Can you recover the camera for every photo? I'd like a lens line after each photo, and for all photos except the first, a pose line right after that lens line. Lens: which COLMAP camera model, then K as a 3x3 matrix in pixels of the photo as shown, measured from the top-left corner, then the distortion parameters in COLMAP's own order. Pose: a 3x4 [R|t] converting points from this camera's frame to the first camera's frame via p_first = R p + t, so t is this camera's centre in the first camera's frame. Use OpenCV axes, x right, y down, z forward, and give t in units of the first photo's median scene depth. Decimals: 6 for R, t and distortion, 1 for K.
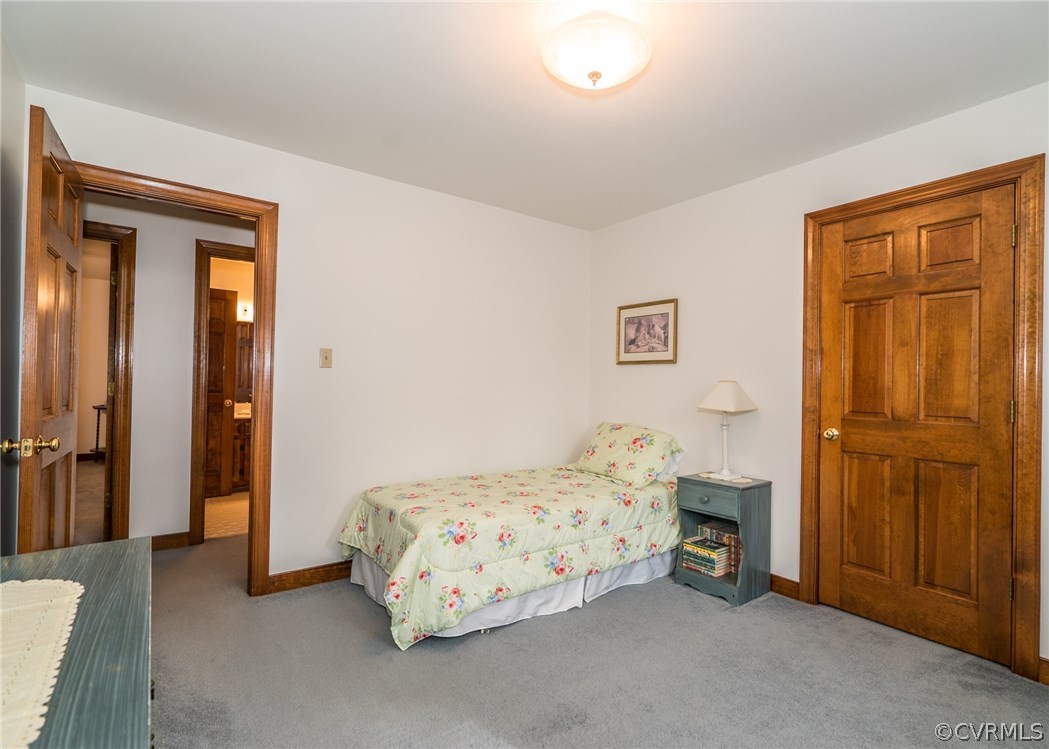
lens RADIAL K [[510.8, 0, 526.4], [0, 510.8, 376.3], [0, 0, 1]] dist [-0.013255, 0.001878]
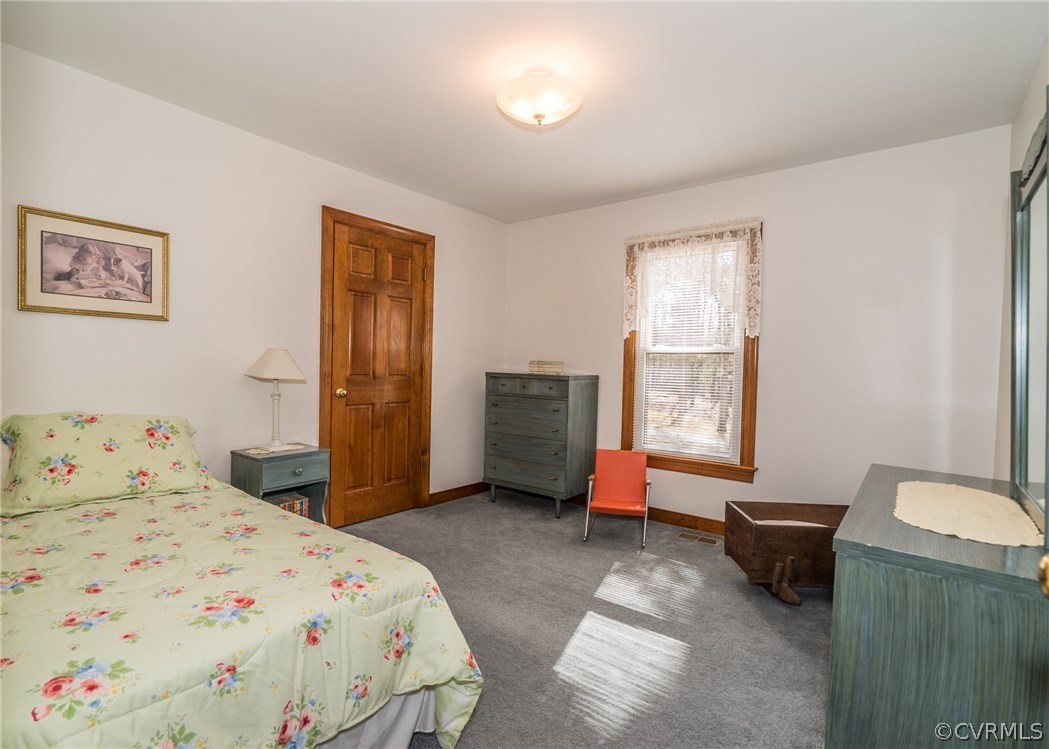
lens RADIAL K [[510.8, 0, 526.0], [0, 510.8, 372.8], [0, 0, 1]] dist [-0.013255, 0.001878]
pose [[-0.283376, -0.040190, 0.958166, -0.607244], [-0.043298, 0.998639, 0.029082, 0.005814], [-0.958031, -0.033245, -0.284731, 0.756311]]
